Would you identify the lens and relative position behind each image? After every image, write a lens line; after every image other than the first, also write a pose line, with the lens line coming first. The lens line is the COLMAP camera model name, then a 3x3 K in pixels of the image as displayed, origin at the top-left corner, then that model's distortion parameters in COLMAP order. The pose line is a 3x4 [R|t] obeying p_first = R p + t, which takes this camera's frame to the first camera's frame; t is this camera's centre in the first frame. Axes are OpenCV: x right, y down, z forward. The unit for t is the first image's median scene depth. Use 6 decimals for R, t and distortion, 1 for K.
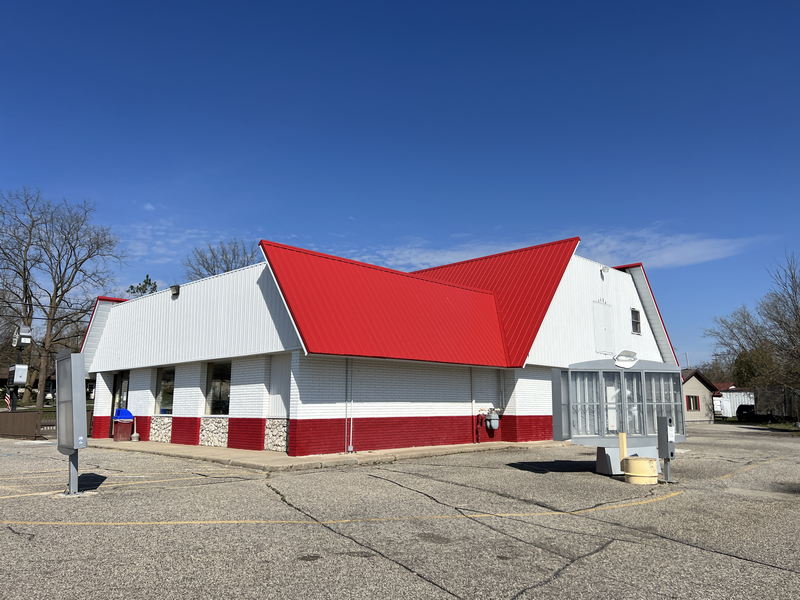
lens RADIAL K [[619.8, 0, 402.0], [0, 619.8, 299.0], [0, 0, 1]] dist [0.025984, -0.001227]
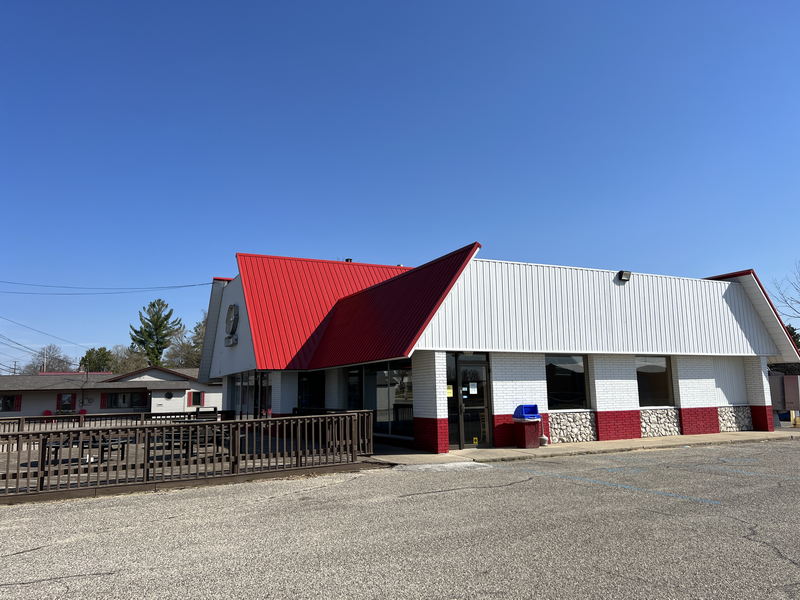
lens RADIAL K [[619.8, 0, 397.8], [0, 619.8, 303.7], [0, 0, 1]] dist [0.025984, -0.001227]
pose [[0.339730, 0.127803, 0.931799, -1.393273], [-0.137062, 0.986876, -0.085385, 0.155641], [-0.930483, -0.098707, 0.352788, 1.000893]]
